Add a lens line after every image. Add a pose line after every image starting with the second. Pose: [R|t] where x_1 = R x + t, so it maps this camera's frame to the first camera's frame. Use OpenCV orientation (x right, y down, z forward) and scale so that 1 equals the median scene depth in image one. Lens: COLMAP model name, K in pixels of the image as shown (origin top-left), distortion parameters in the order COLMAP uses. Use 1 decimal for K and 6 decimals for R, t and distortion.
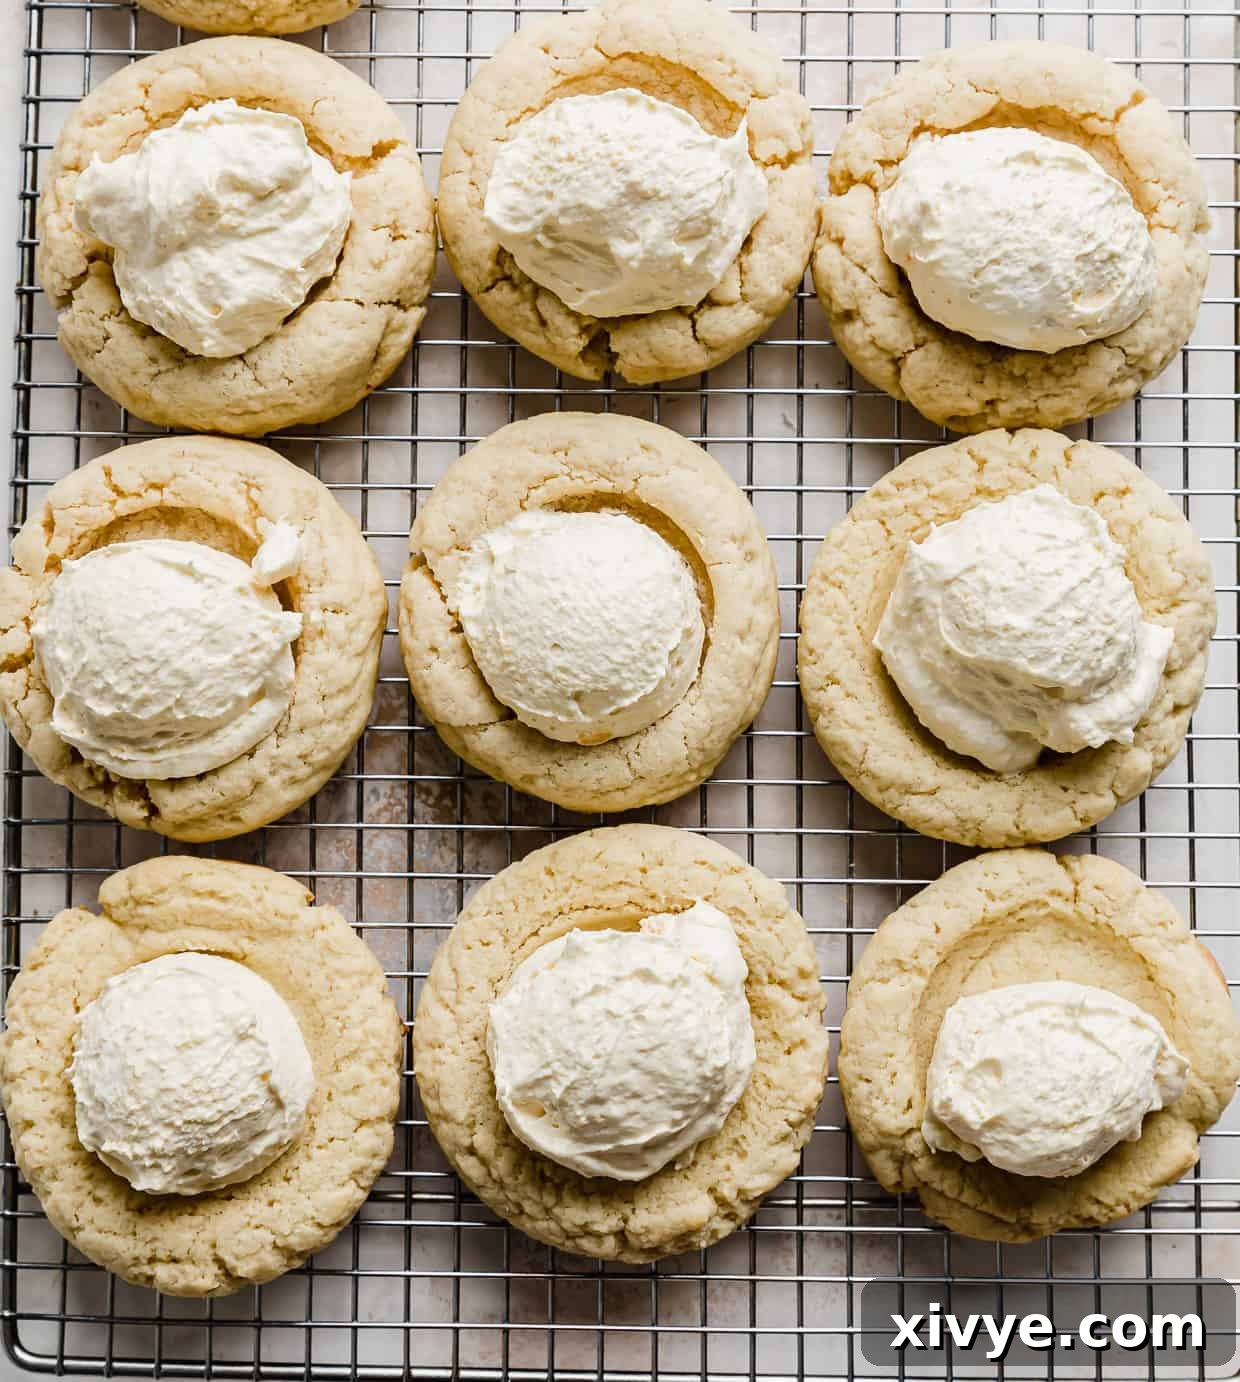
lens RADIAL K [[2935.8, 0, 620.0], [0, 2935.8, 691.0], [0, 0, 1]] dist [0.049184, -0.274812]
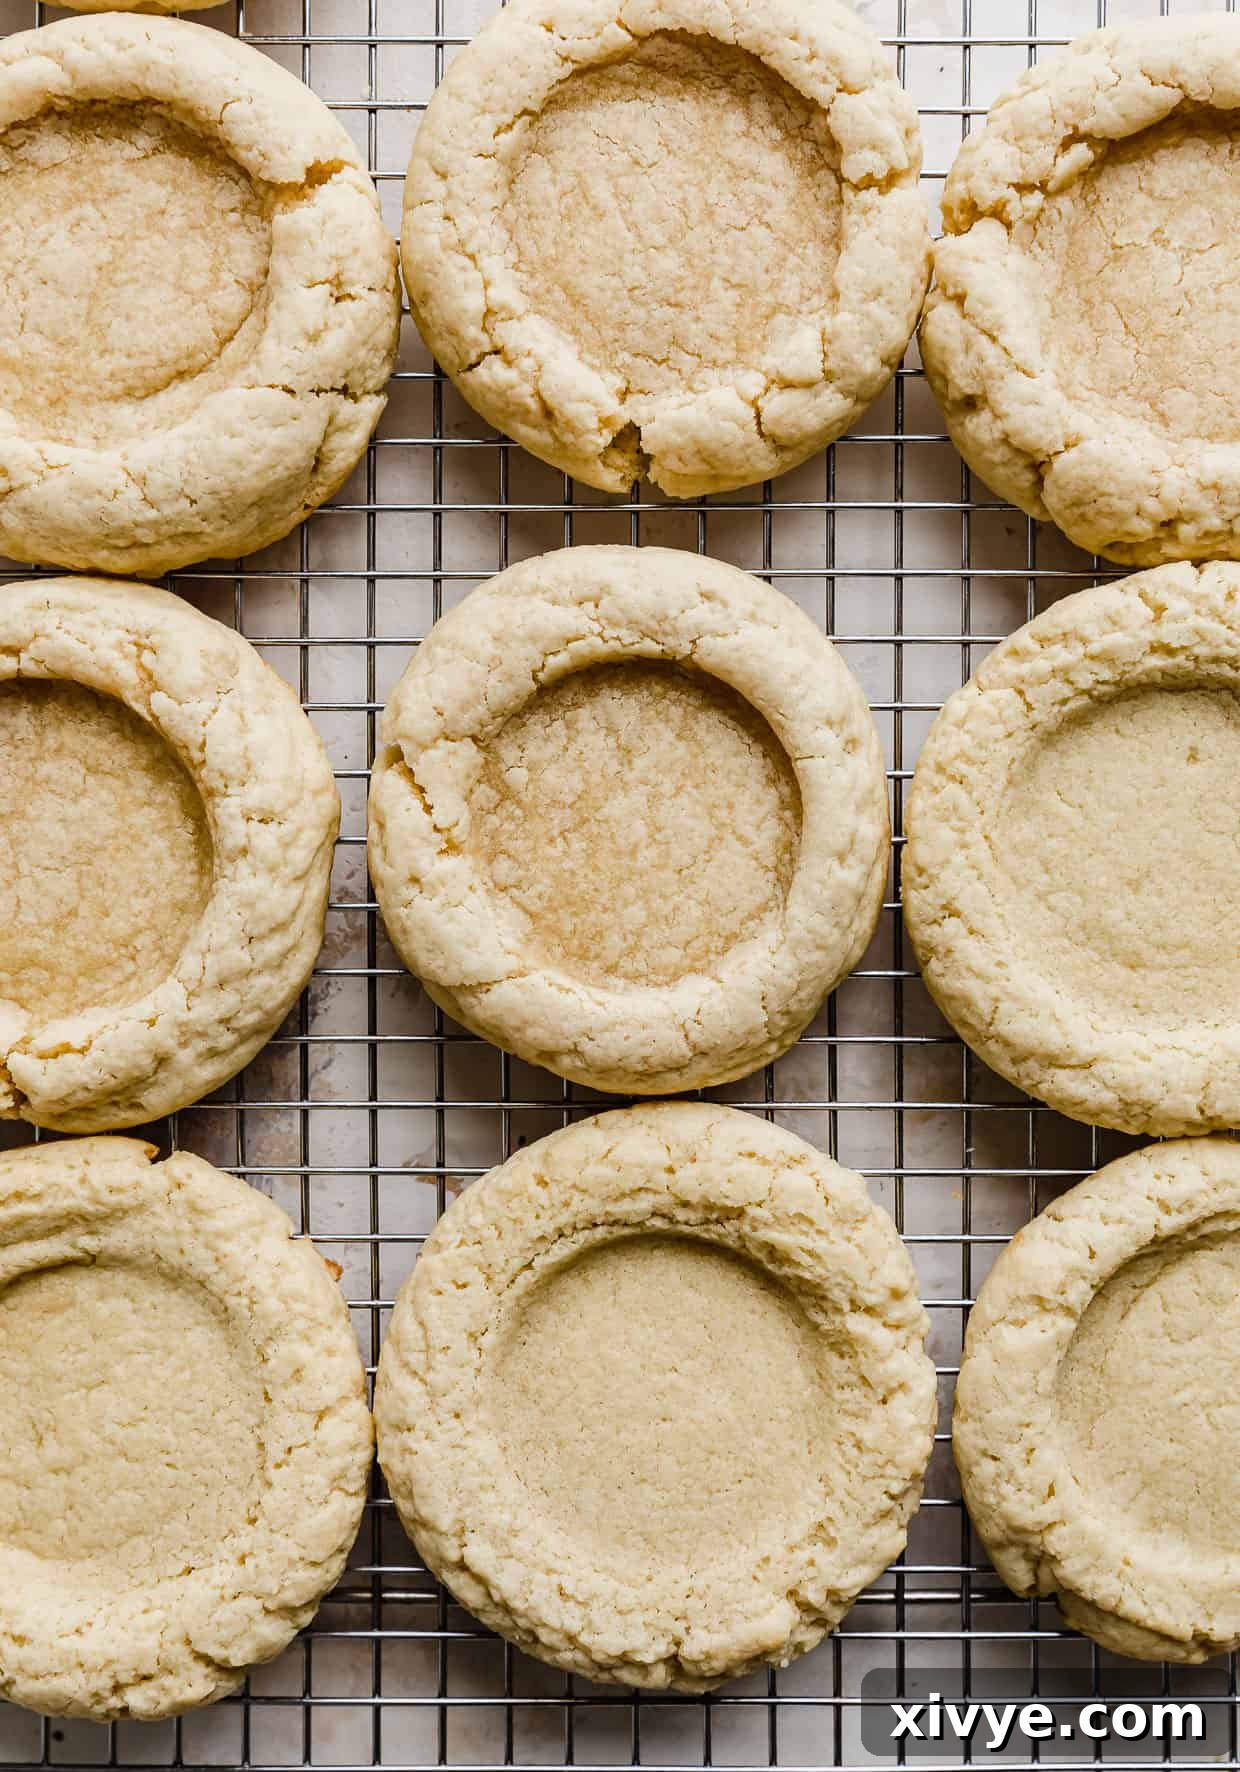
lens RADIAL K [[2333.3, 0, 620.0], [0, 2333.3, 886.0], [0, 0, 1]] dist [-0.079960, 0.018440]
pose [[0.999883, -0.003012, -0.015018, -0.000507], [0.004276, 0.996379, 0.084915, -0.059155], [0.014707, -0.084969, 0.996275, 0.426748]]
